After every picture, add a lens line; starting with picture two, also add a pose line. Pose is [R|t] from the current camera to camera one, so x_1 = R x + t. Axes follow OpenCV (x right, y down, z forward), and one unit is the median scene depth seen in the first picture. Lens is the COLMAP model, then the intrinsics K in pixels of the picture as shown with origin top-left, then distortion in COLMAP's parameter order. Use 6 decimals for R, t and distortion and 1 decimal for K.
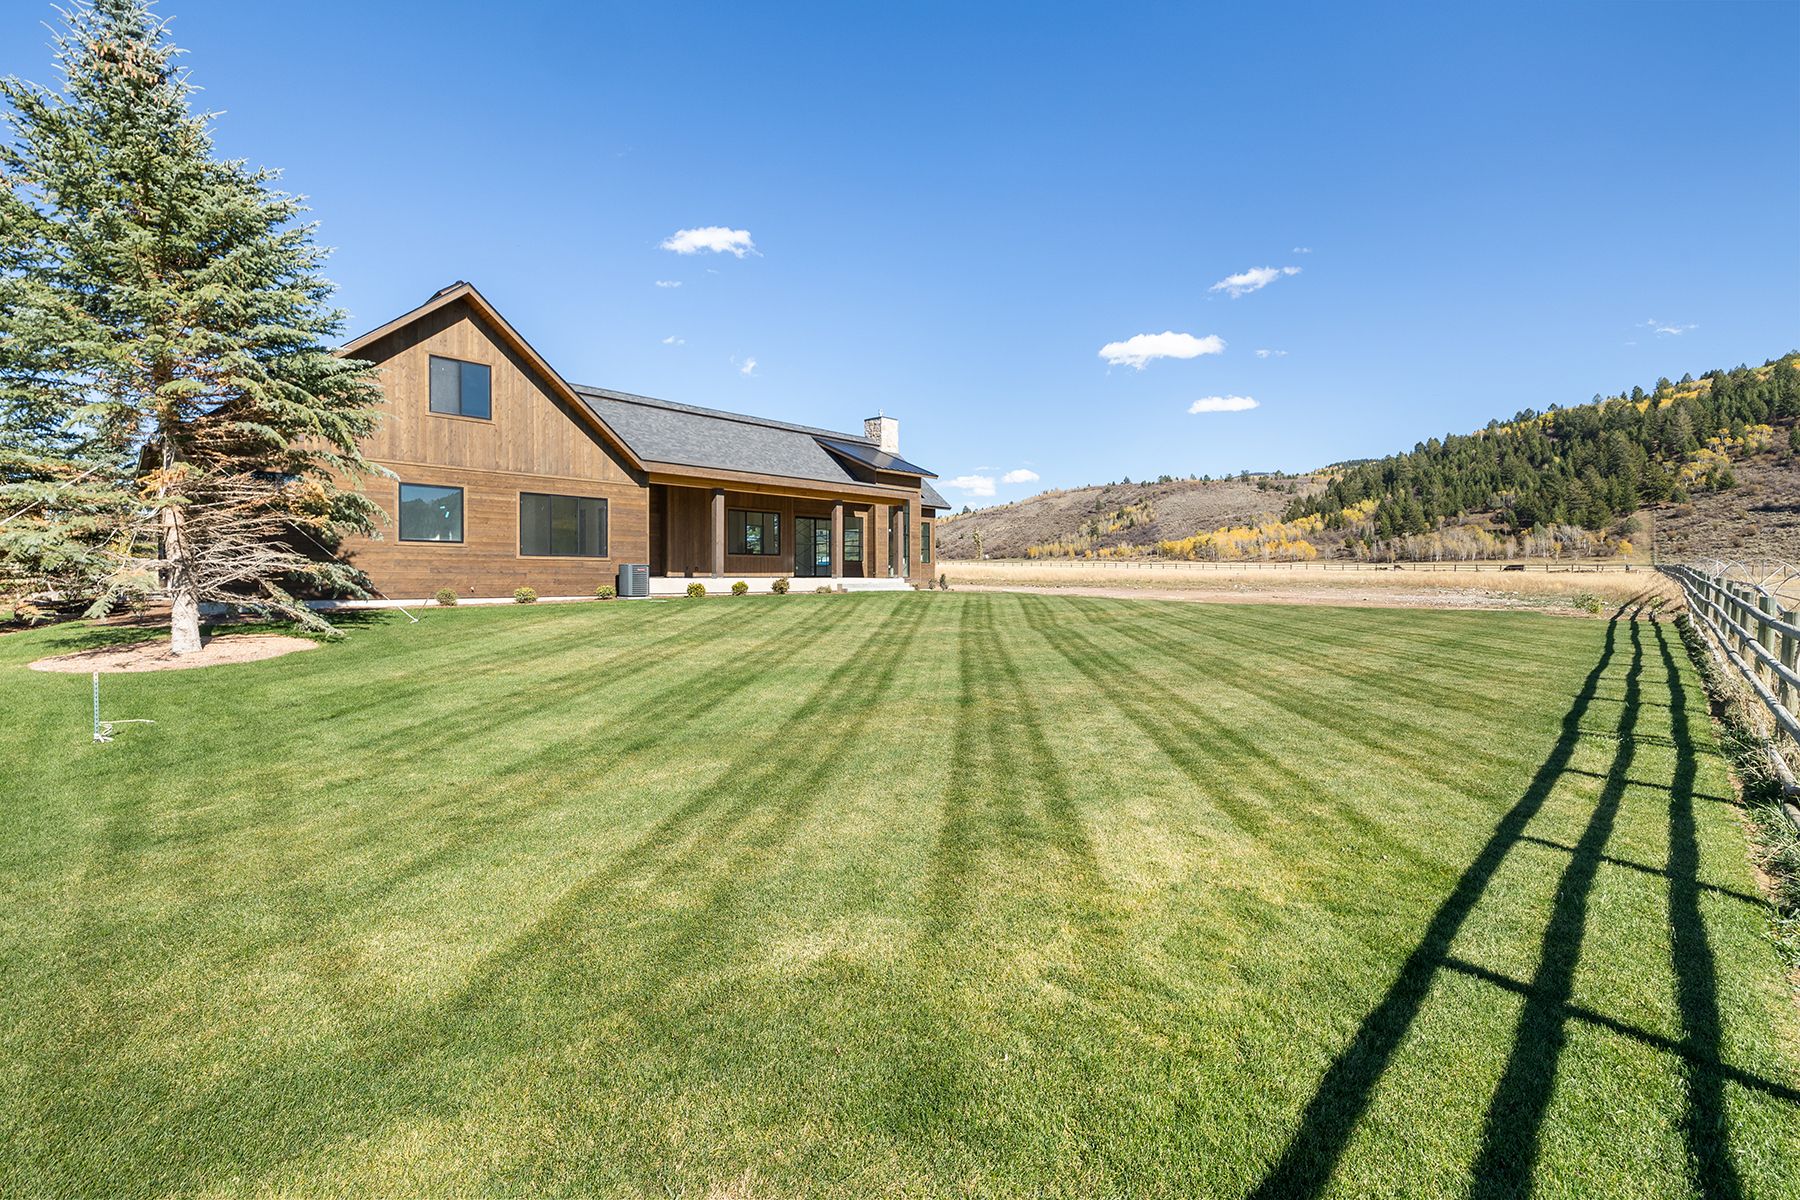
lens RADIAL K [[756.7, 0, 894.3], [0, 756.7, 584.8], [0, 0, 1]] dist [0.000342, -0.000073]
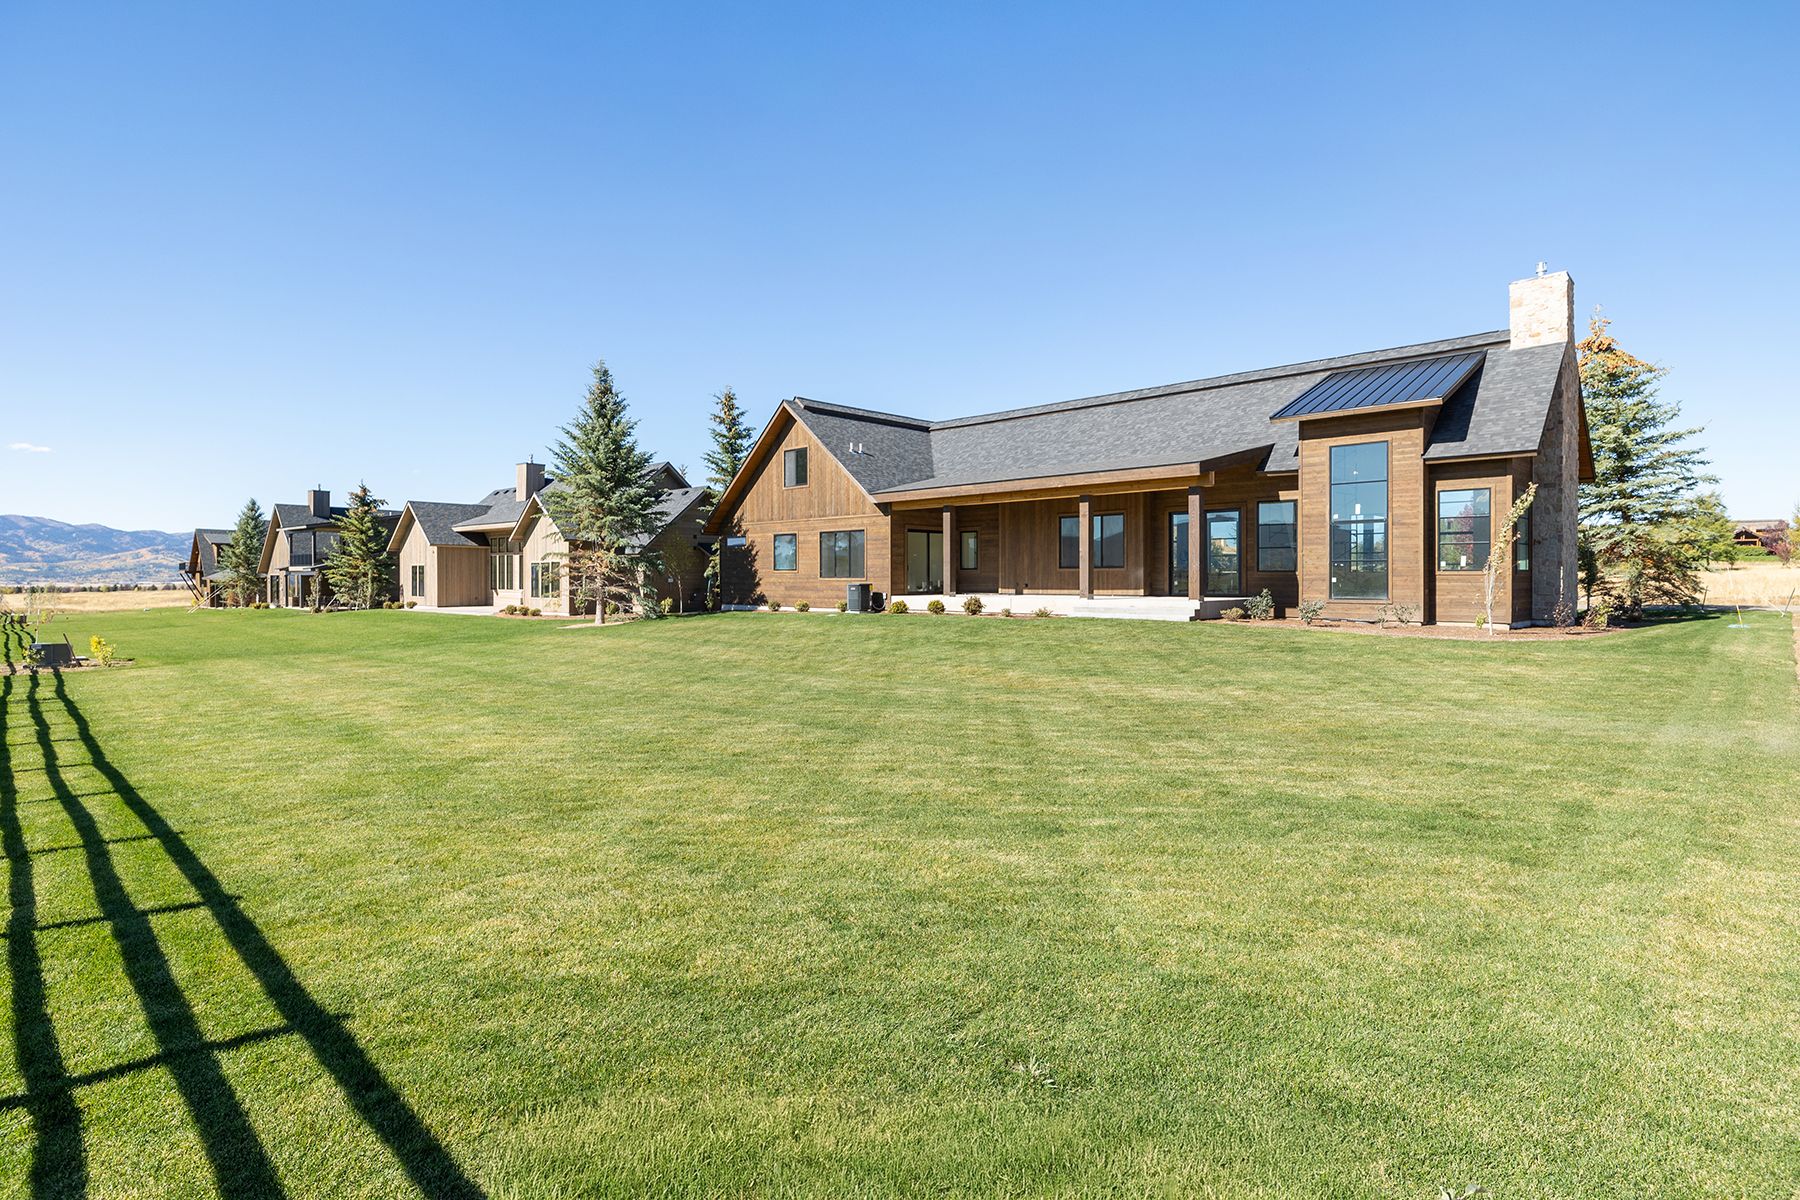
lens RADIAL K [[926.5, 0, 874.4], [0, 926.5, 597.5], [0, 0, 1]] dist [-0.003782, 0.000007]
pose [[0.015135, 0.009366, -0.999842, 1.045430], [-0.009333, 0.999914, 0.009226, -0.018513], [0.999842, 0.009192, 0.015221, 0.947375]]
